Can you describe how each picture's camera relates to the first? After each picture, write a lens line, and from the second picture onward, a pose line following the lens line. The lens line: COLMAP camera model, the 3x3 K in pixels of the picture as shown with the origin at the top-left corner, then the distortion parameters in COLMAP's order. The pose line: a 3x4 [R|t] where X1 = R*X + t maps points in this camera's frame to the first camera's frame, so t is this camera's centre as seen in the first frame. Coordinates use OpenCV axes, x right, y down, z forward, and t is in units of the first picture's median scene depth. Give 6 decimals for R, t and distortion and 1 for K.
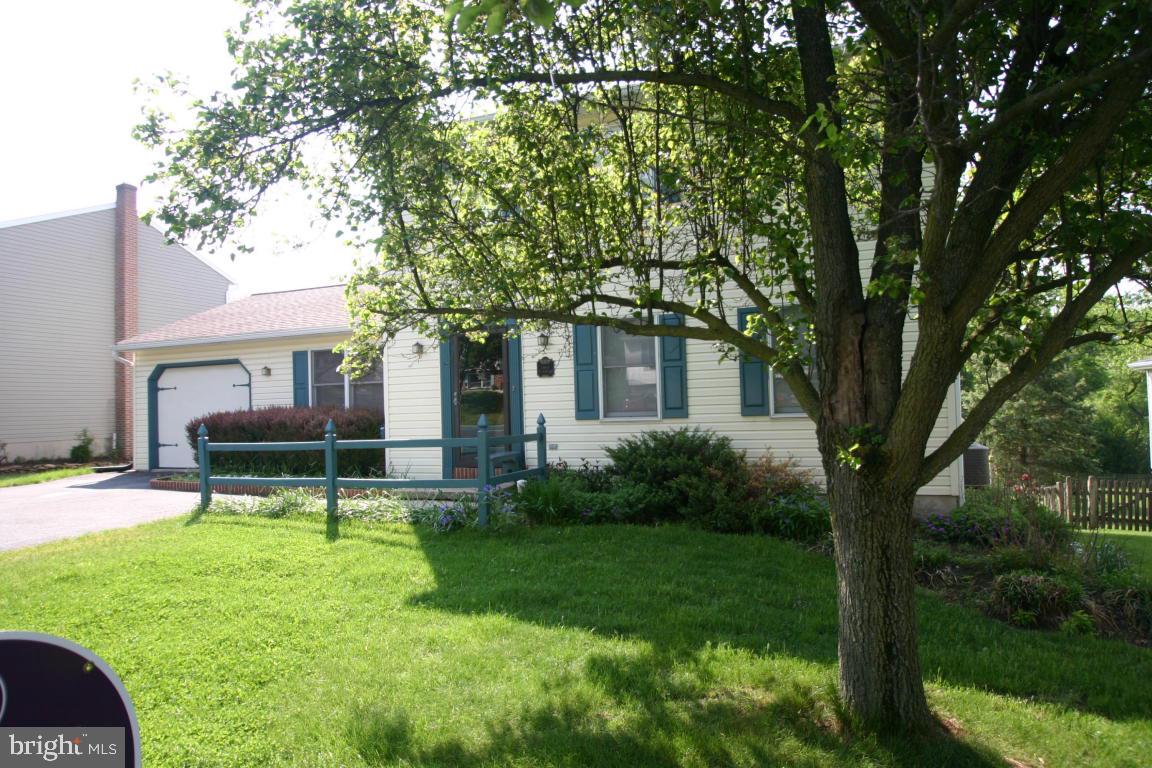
lens RADIAL K [[711.9, 0, 576.4], [0, 711.9, 391.3], [0, 0, 1]] dist [-0.014667, 0.000575]
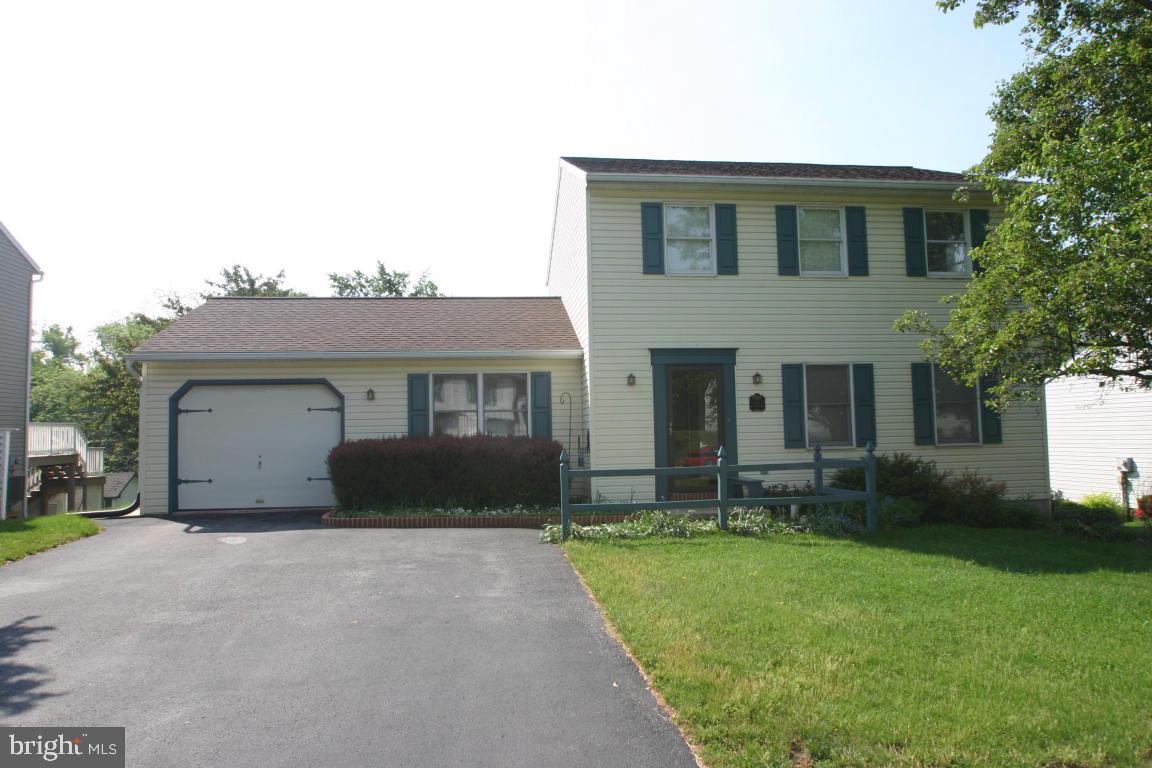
lens RADIAL K [[785.3, 0, 577.9], [0, 785.3, 384.9], [0, 0, 1]] dist [-0.037030, 0.007410]
pose [[0.882194, 0.041472, 0.469057, -0.726803], [-0.016472, 0.998222, -0.057278, 0.012149], [-0.470599, 0.042804, 0.881309, 0.017556]]
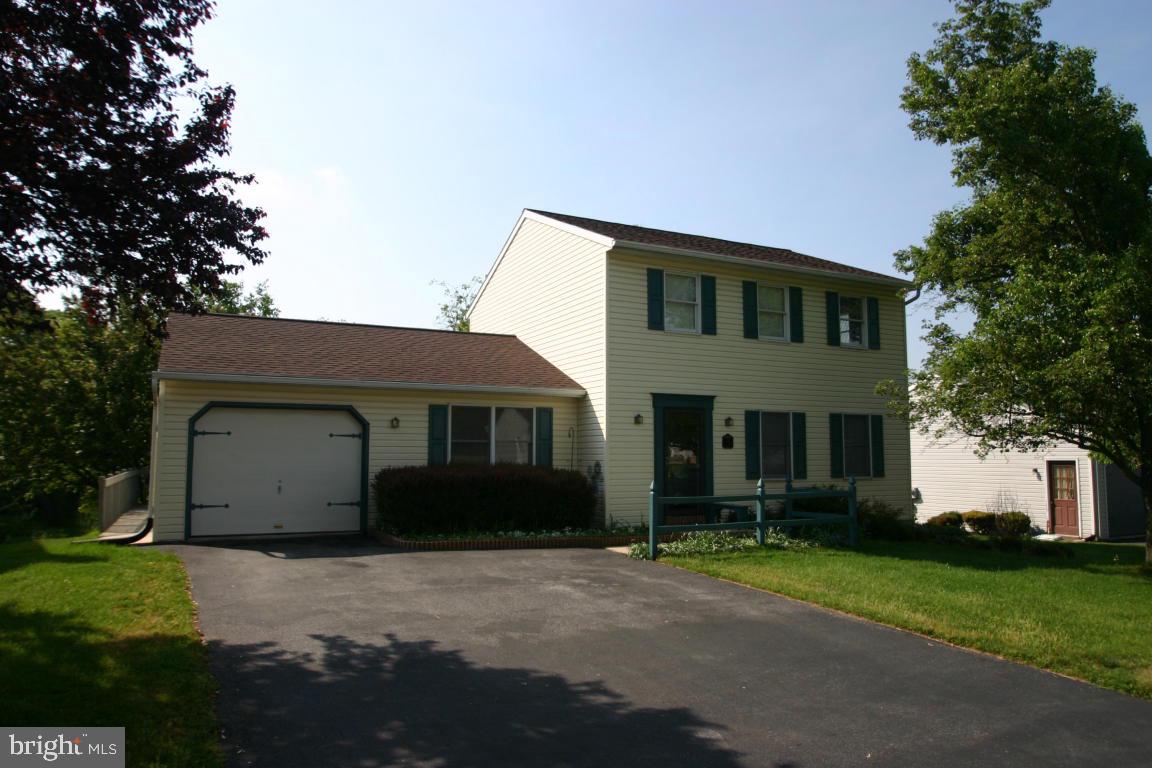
lens RADIAL K [[785.3, 0, 579.9], [0, 785.3, 380.1], [0, 0, 1]] dist [-0.037030, 0.007410]
pose [[0.667699, 0.100981, 0.737551, -1.125601], [-0.038614, 0.994121, -0.101152, 0.010839], [-0.743429, 0.039059, 0.667673, 0.151177]]
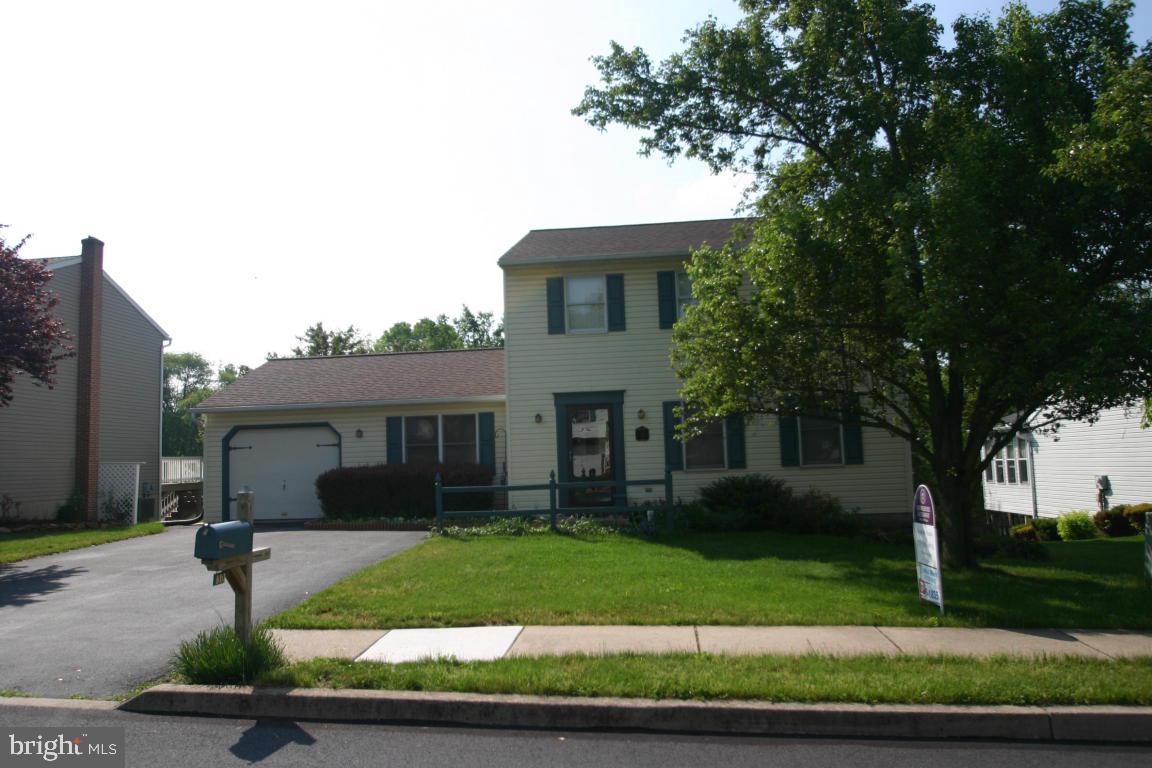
lens RADIAL K [[845.9, 0, 577.7], [0, 845.9, 387.8], [0, 0, 1]] dist [-0.047121, 0.011739]
pose [[0.964064, 0.020505, 0.264876, -0.500075], [-0.000103, 0.997046, -0.076811, 0.003615], [-0.265669, 0.074023, 0.961218, -0.479000]]
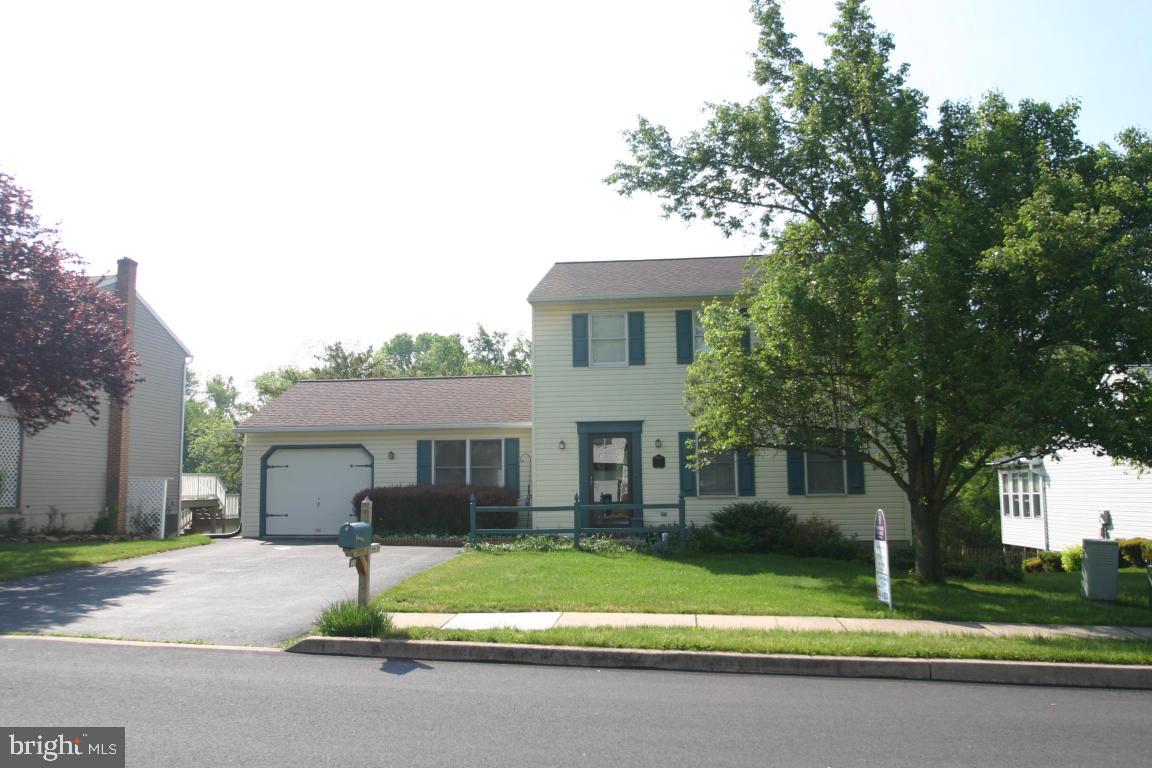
lens RADIAL K [[941.2, 0, 572.8], [0, 941.2, 389.2], [0, 0, 1]] dist [-0.052344, -0.007234]
pose [[0.967950, 0.044240, 0.247215, -0.588422], [-0.021533, 0.995357, -0.093814, 0.004024], [-0.250217, 0.085484, 0.964408, -0.731696]]
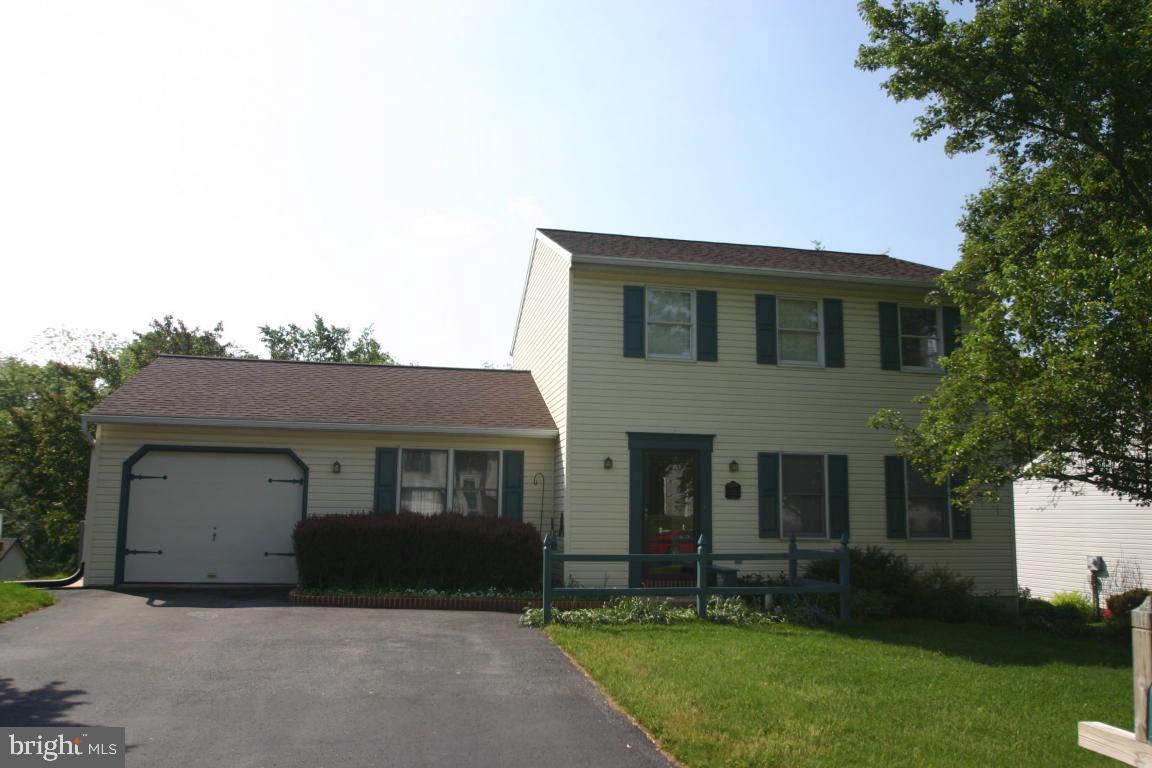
lens RADIAL K [[889.1, 0, 578.9], [0, 889.1, 382.6], [0, 0, 1]] dist [-0.054129, 0.019436]
pose [[0.843649, 0.117802, 0.523813, -0.827204], [-0.050085, 0.988646, -0.141674, 0.007340], [-0.534555, 0.093288, 0.839970, -0.062245]]
